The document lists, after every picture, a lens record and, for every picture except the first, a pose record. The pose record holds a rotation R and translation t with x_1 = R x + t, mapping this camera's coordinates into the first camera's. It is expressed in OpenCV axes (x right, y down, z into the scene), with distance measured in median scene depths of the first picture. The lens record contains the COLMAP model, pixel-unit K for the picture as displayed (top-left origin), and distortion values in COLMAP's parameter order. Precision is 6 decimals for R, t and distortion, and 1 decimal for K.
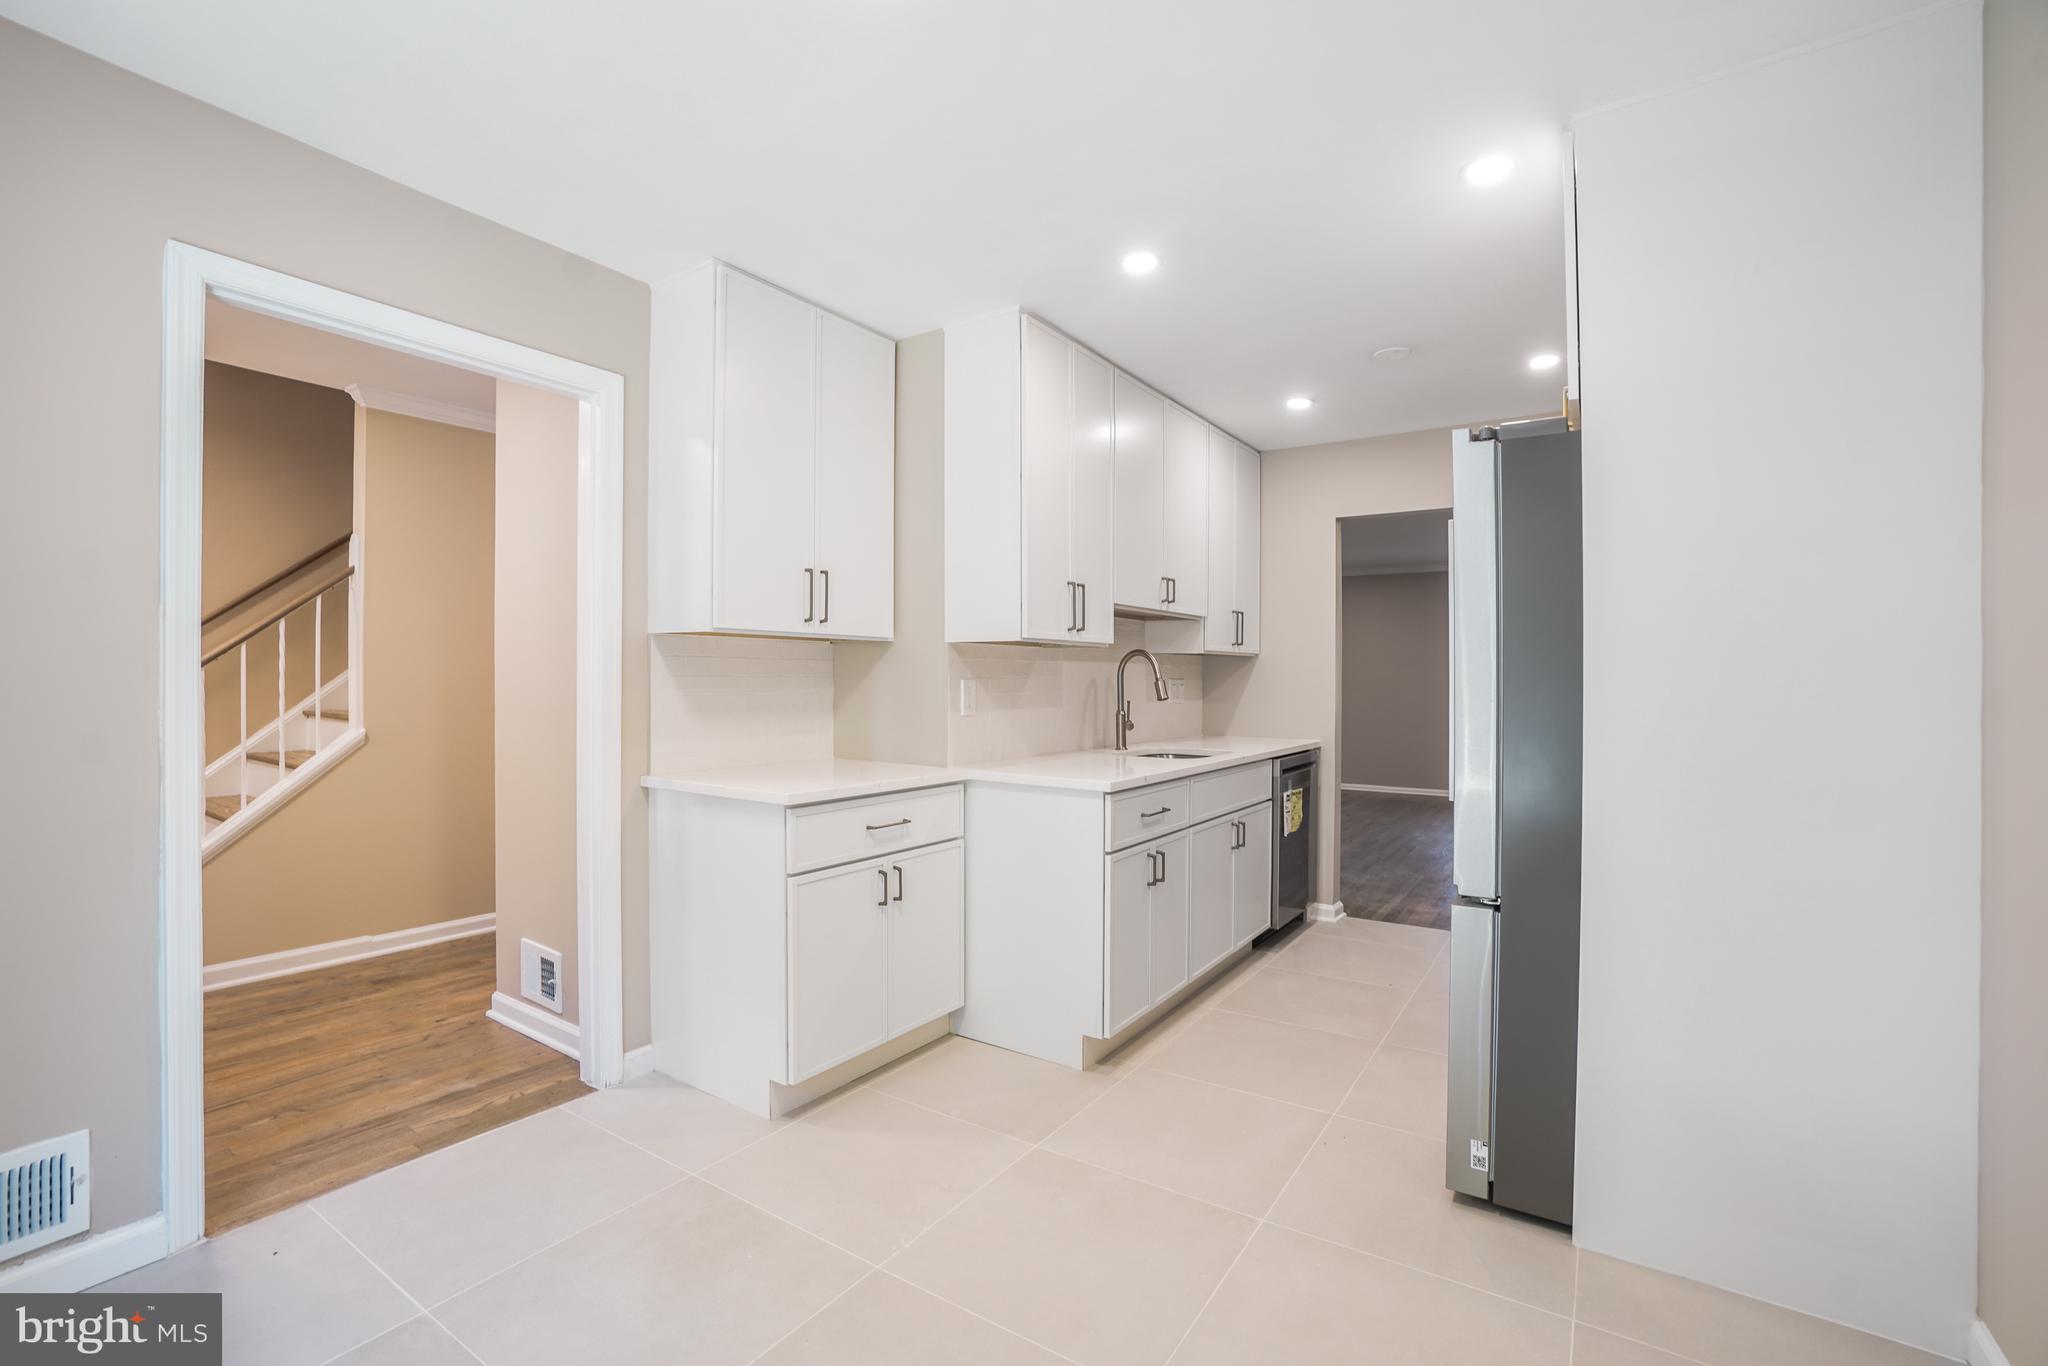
lens RADIAL K [[913.1, 0, 1007.8], [0, 913.1, 668.4], [0, 0, 1]] dist [-0.057572, 0.017786]
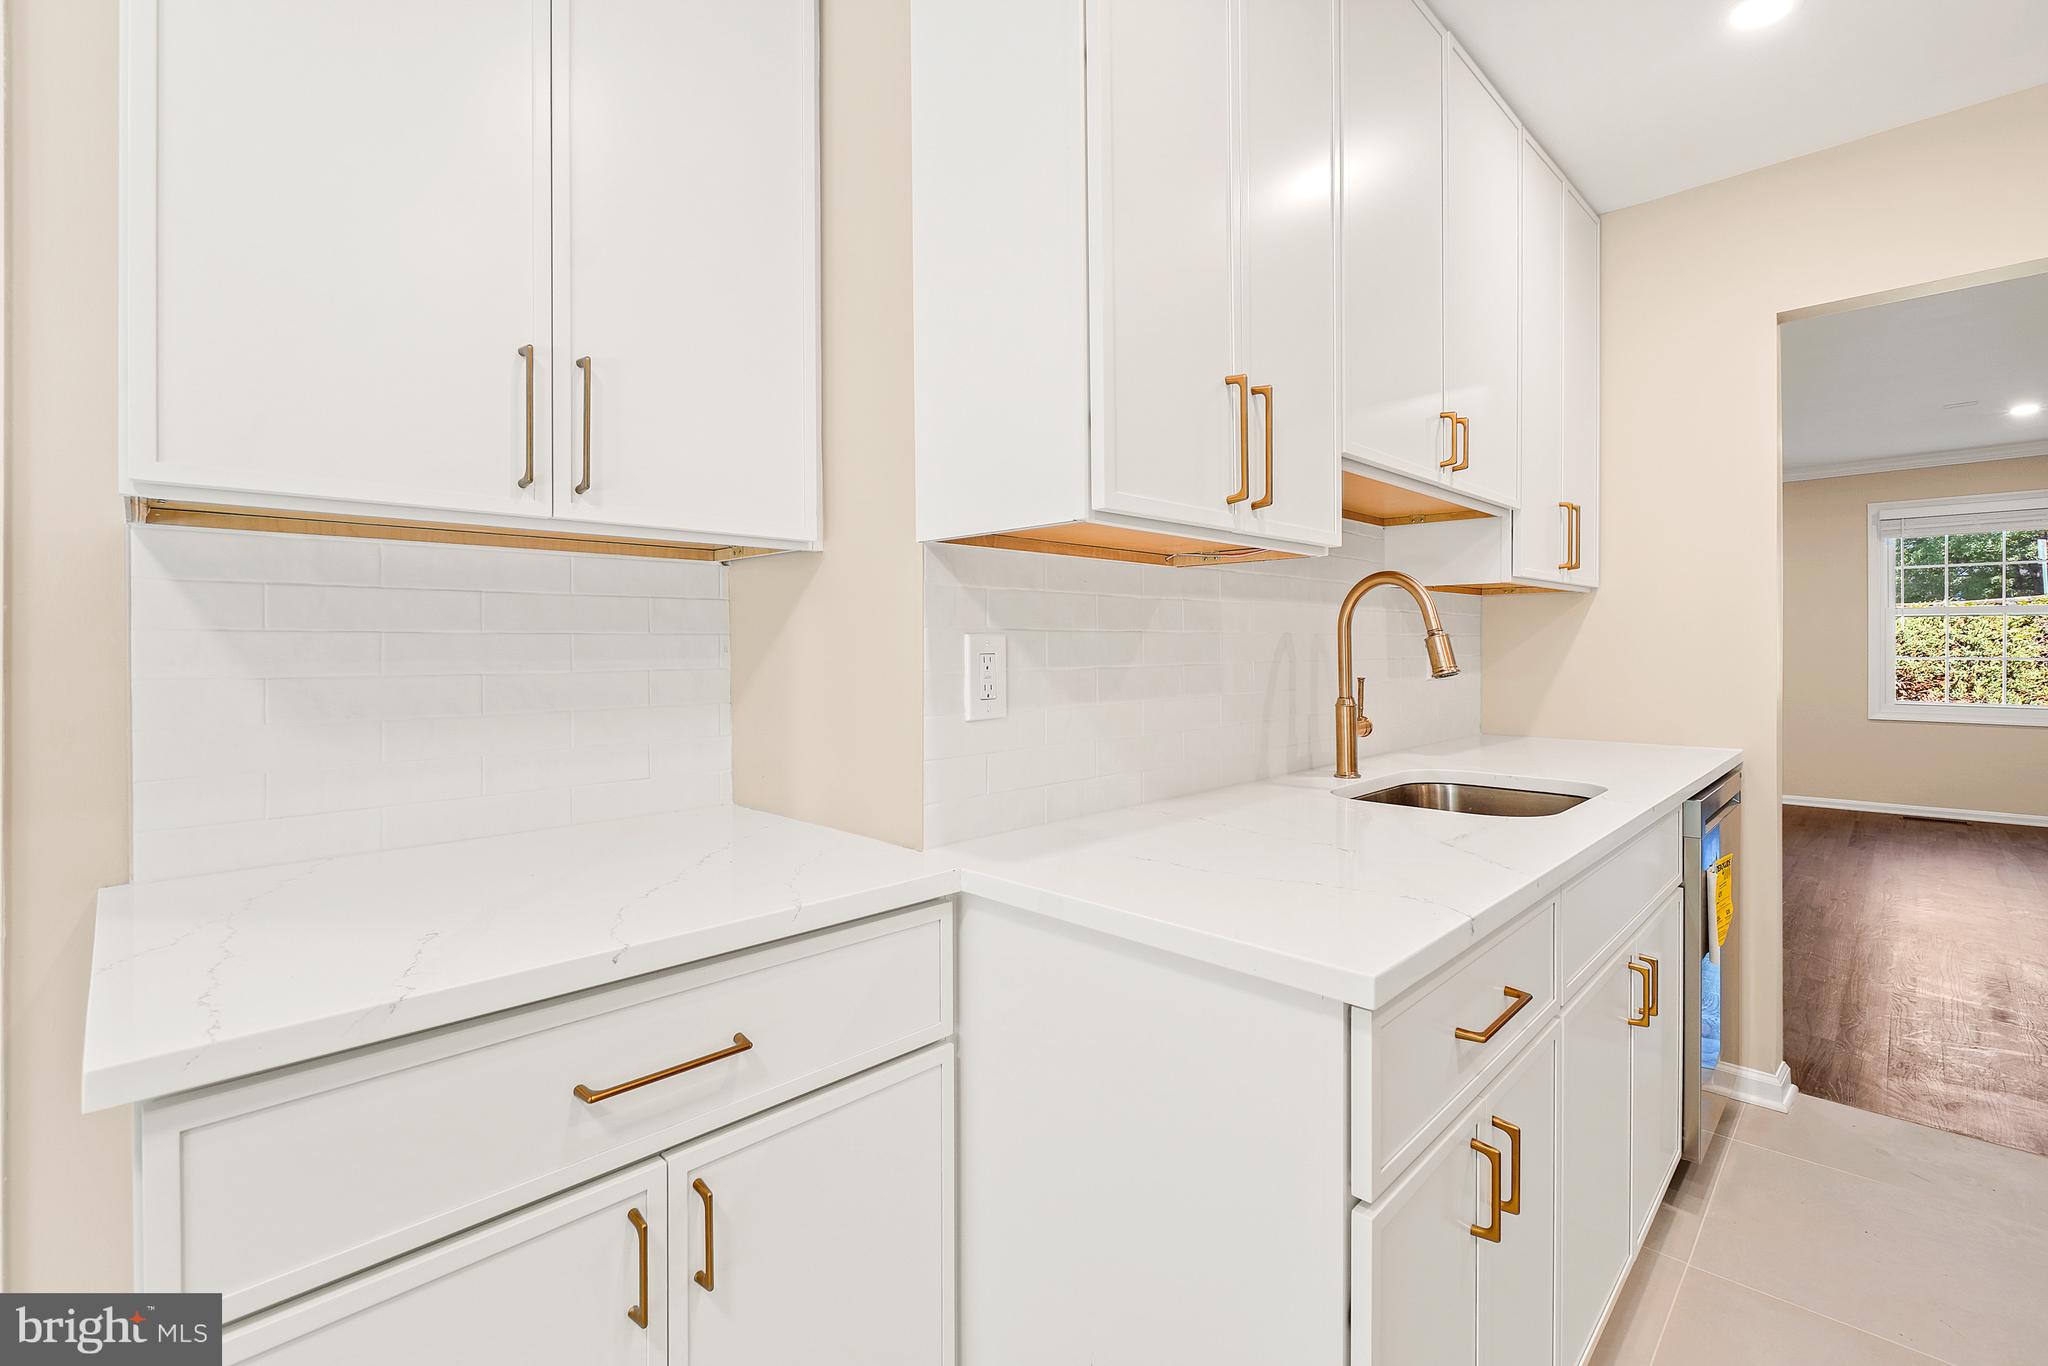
lens RADIAL K [[898.8, 0, 1012.7], [0, 898.8, 683.5], [0, 0, 1]] dist [-0.012798, 0.000406]
pose [[0.982100, -0.008311, -0.188177, 0.045429], [0.017229, 0.998802, 0.045805, 0.015661], [0.187571, -0.048227, 0.981066, 0.579816]]
